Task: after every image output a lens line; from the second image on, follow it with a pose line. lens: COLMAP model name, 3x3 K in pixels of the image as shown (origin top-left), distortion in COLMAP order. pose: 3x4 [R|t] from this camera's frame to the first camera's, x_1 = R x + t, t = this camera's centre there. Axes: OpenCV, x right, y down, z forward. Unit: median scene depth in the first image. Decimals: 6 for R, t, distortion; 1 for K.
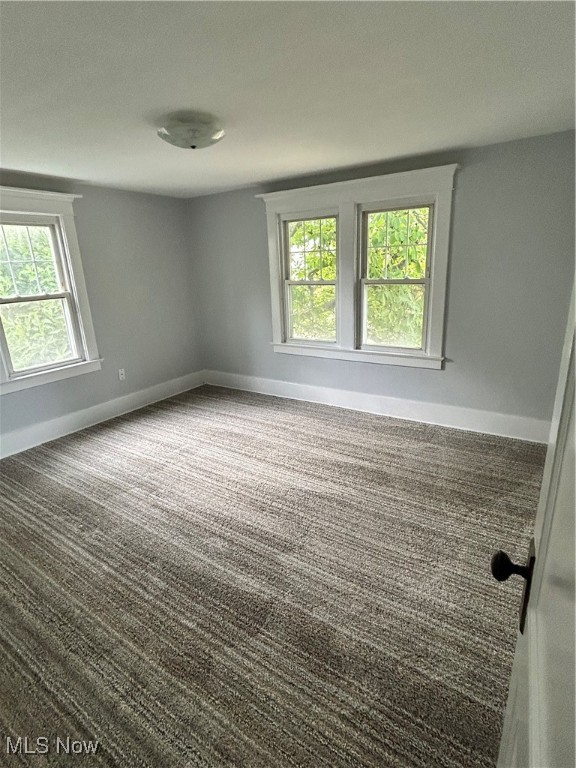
lens RADIAL K [[398.8, 0, 290.1], [0, 398.8, 384.9], [0, 0, 1]] dist [-0.004778, -0.001367]
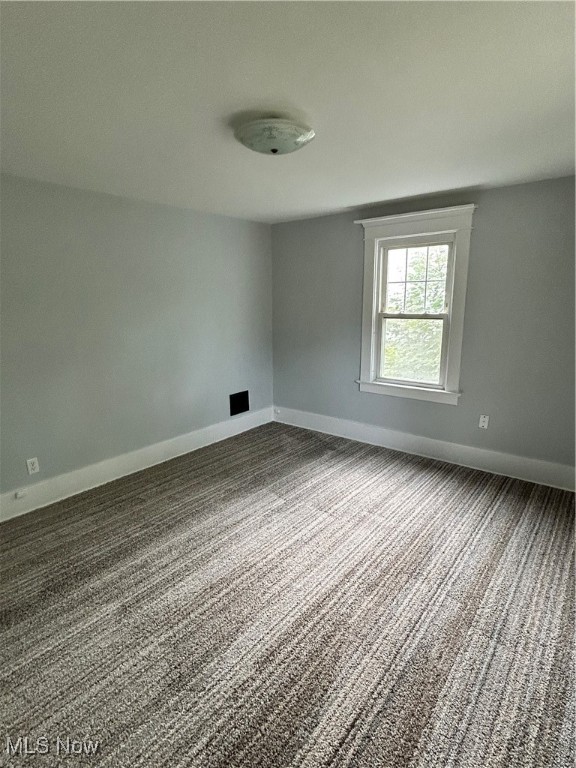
lens RADIAL K [[398.8, 0, 290.1], [0, 398.8, 384.9], [0, 0, 1]] dist [-0.004778, -0.001367]
pose [[-0.077320, 0.258934, -0.962795, 0.422039], [-0.279161, 0.921436, 0.270230, -0.242223], [0.957126, 0.289669, 0.001039, 0.738208]]
